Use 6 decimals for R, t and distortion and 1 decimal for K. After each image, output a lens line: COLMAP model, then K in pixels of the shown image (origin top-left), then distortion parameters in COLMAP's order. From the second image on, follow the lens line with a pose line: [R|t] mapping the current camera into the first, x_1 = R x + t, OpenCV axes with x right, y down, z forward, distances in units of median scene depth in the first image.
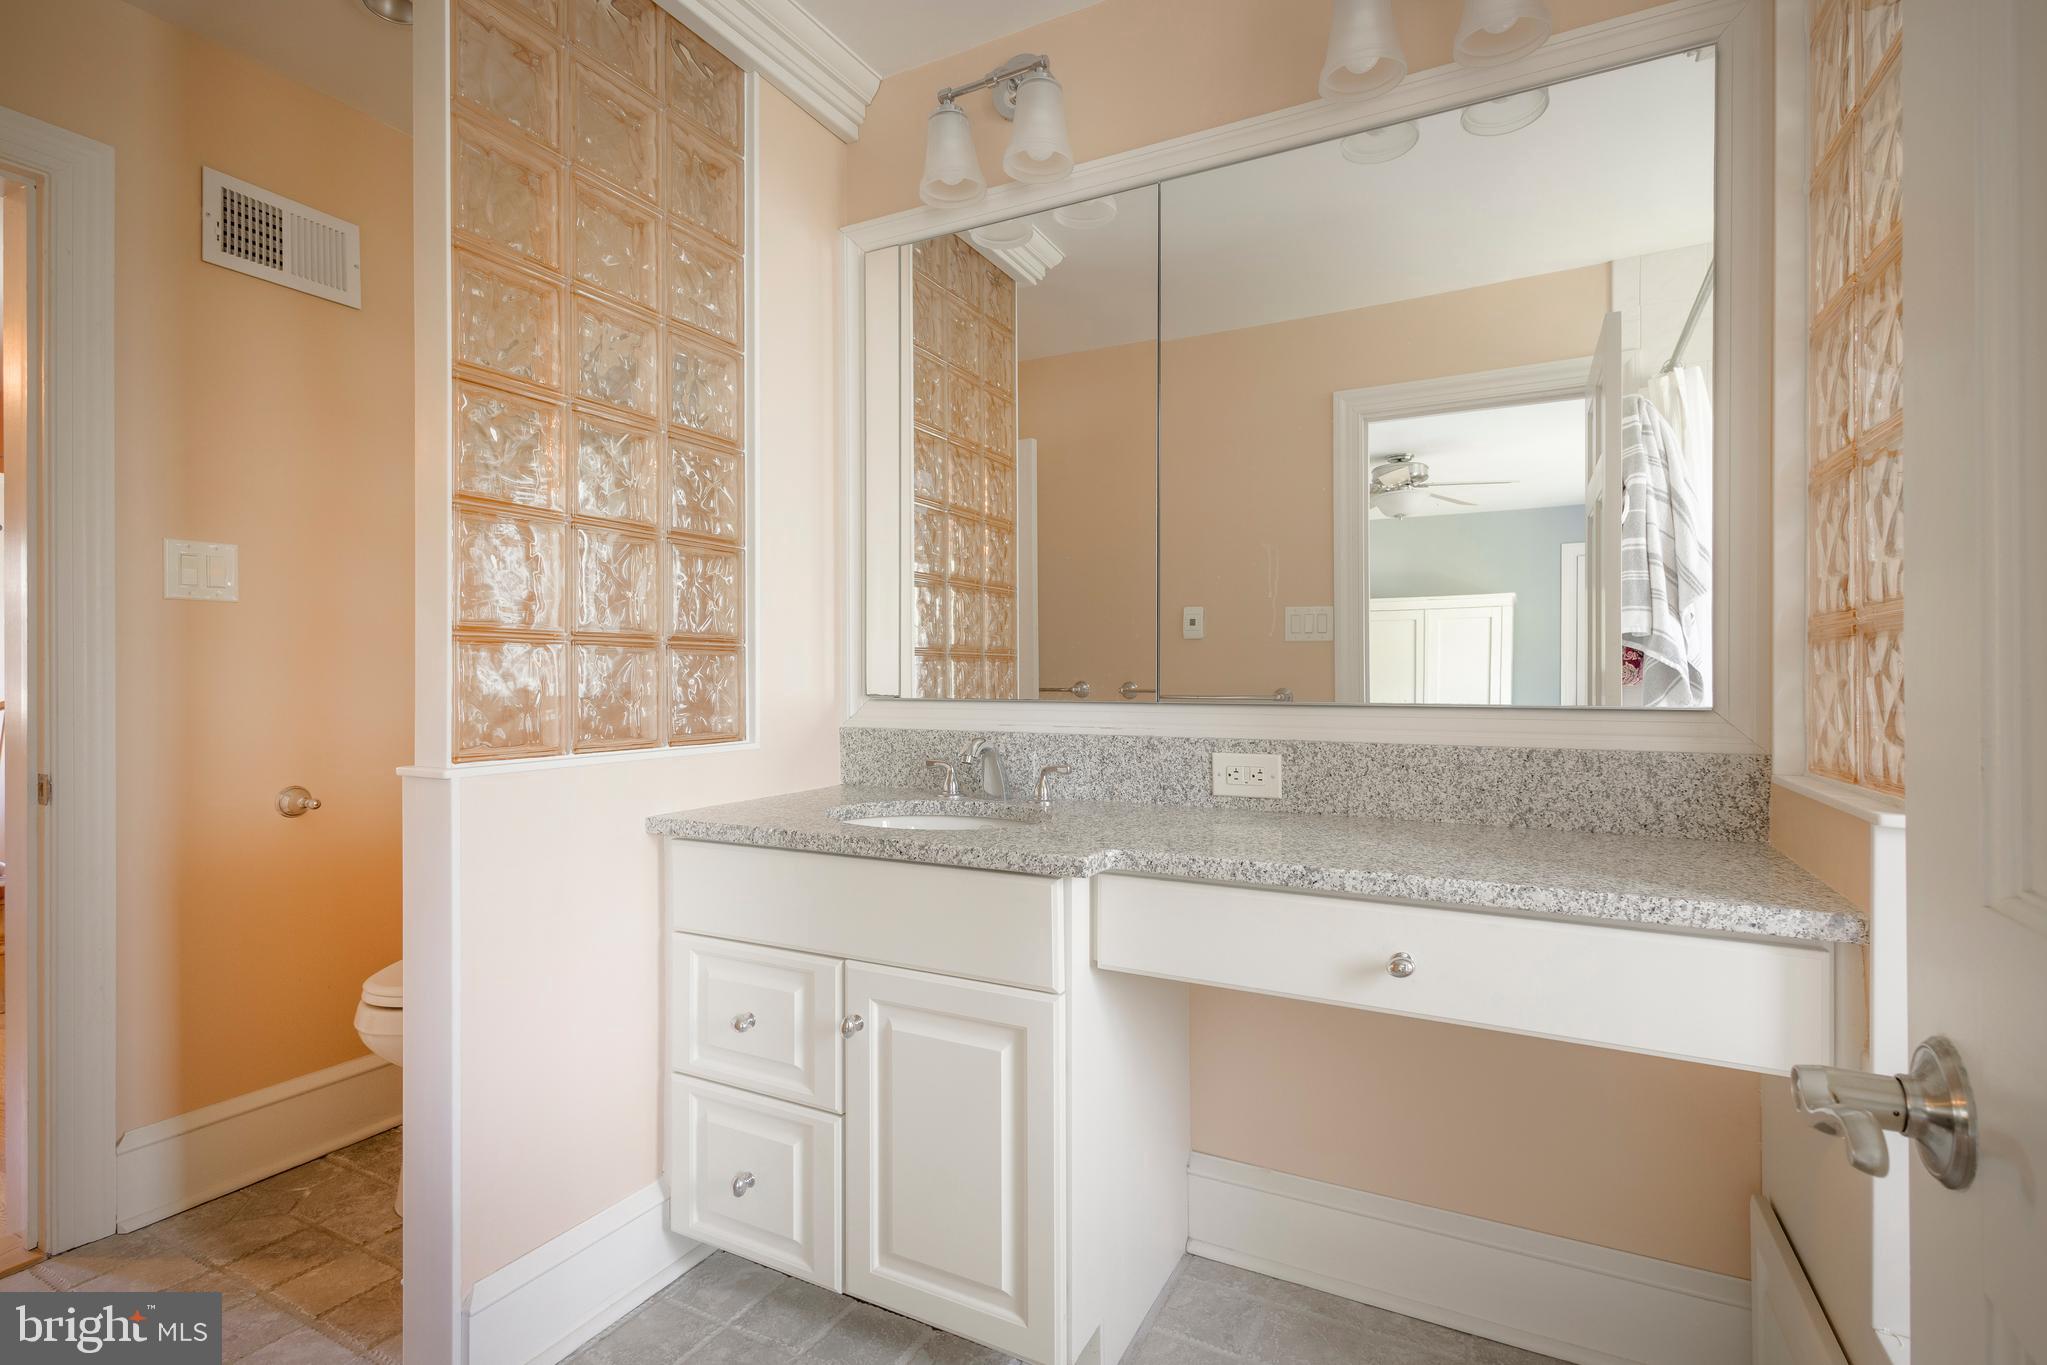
lens RADIAL K [[943.3, 0, 1035.4], [0, 943.3, 673.0], [0, 0, 1]] dist [0.010835, -0.003801]
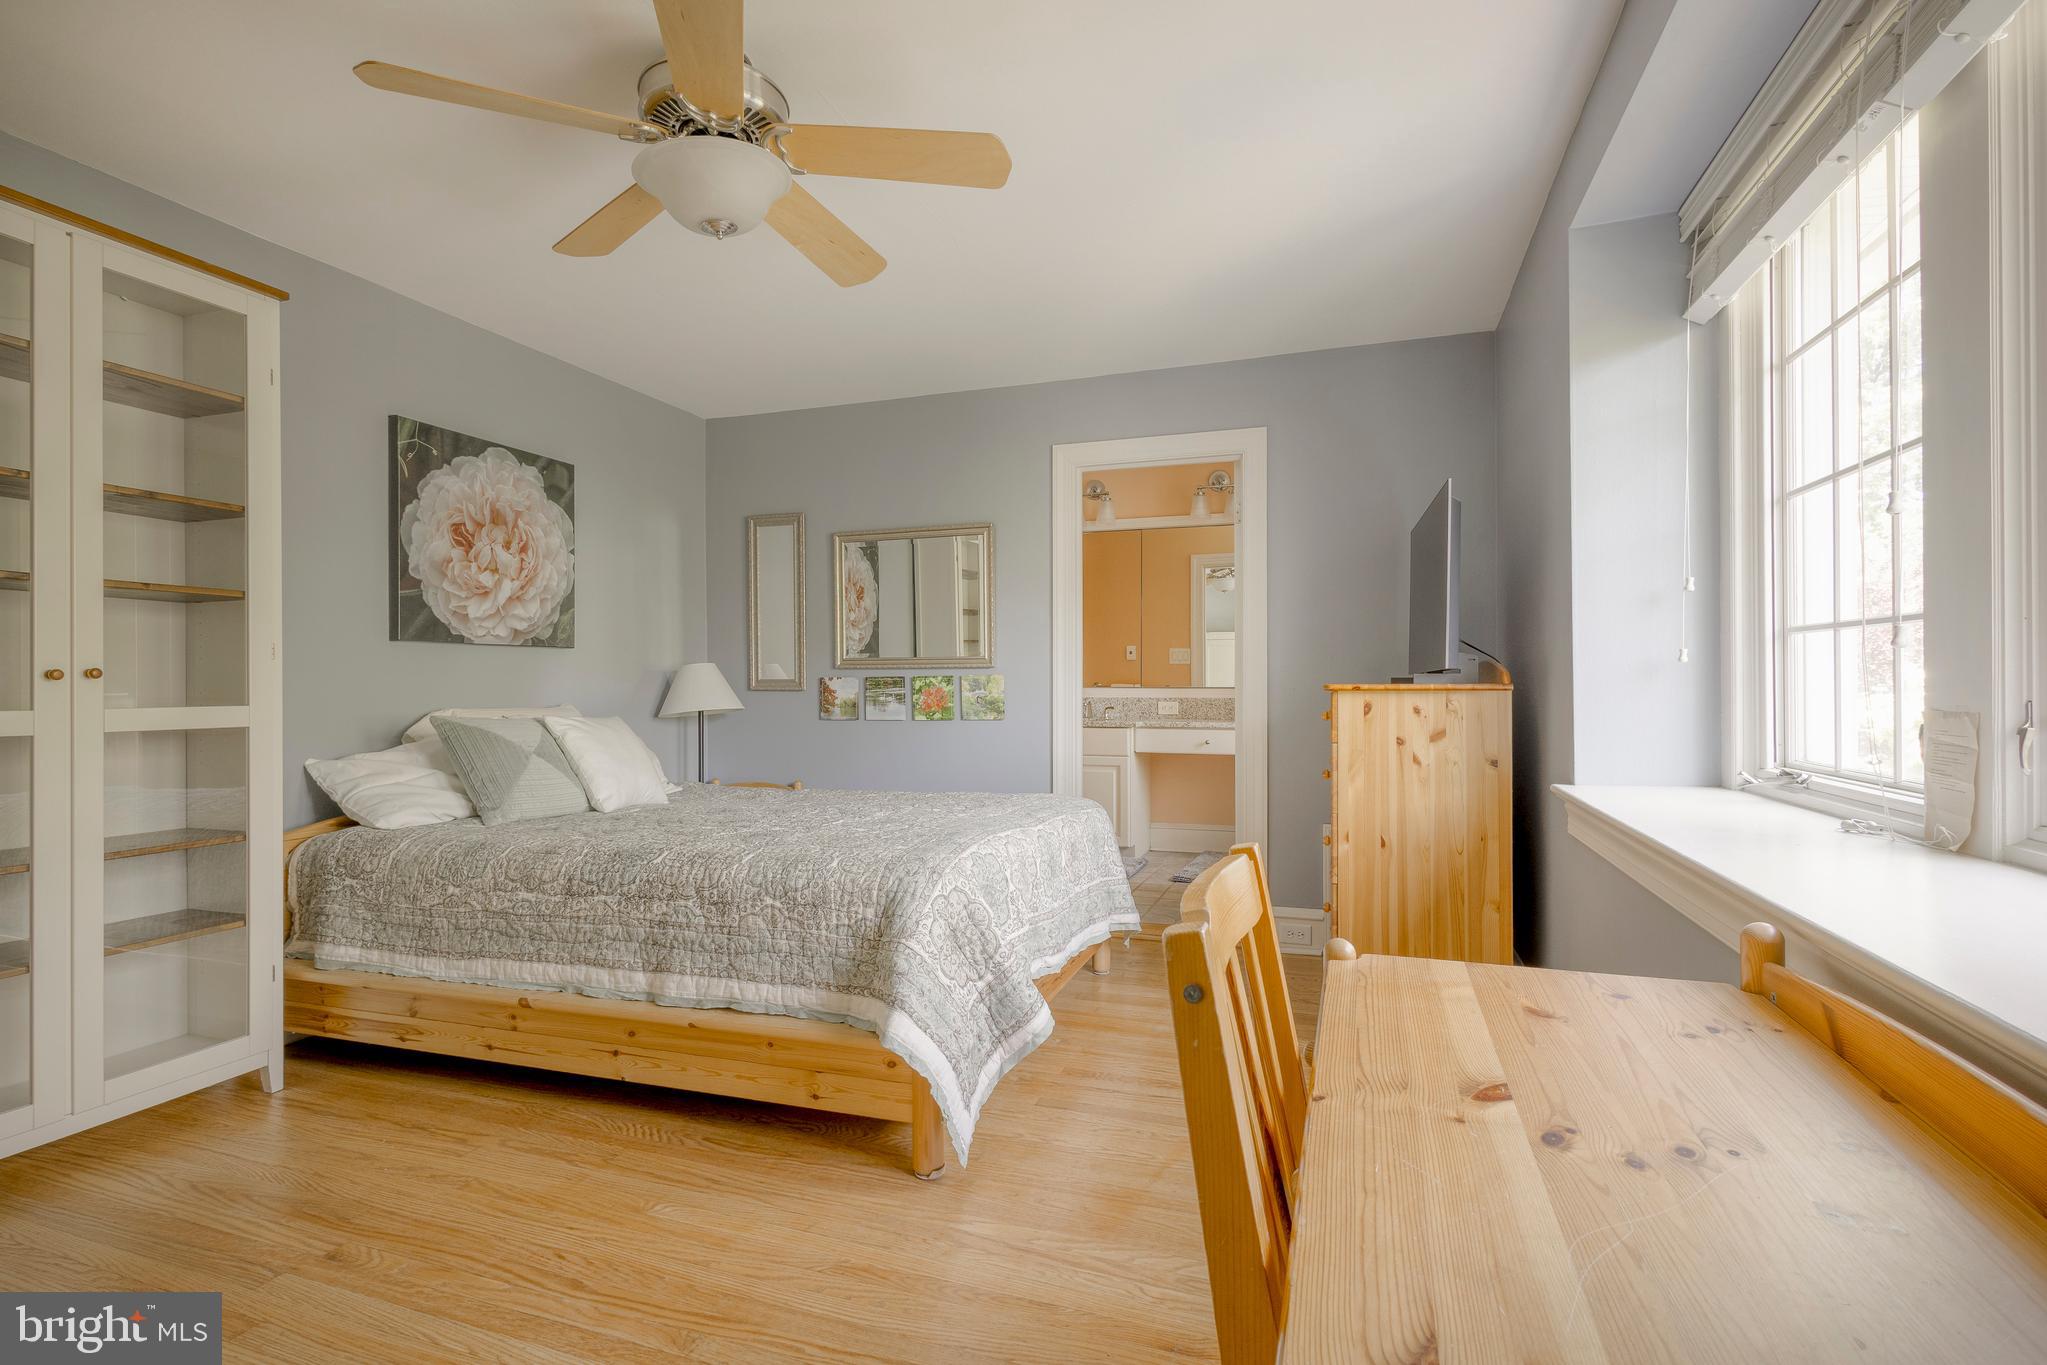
lens RADIAL K [[943.3, 0, 1035.4], [0, 943.3, 673.0], [0, 0, 1]] dist [0.010835, -0.003801]
pose [[0.988135, -0.003923, 0.153540, -0.774882], [0.001985, 0.999916, 0.012775, -0.063918], [-0.153577, -0.012318, 0.988060, -2.301858]]
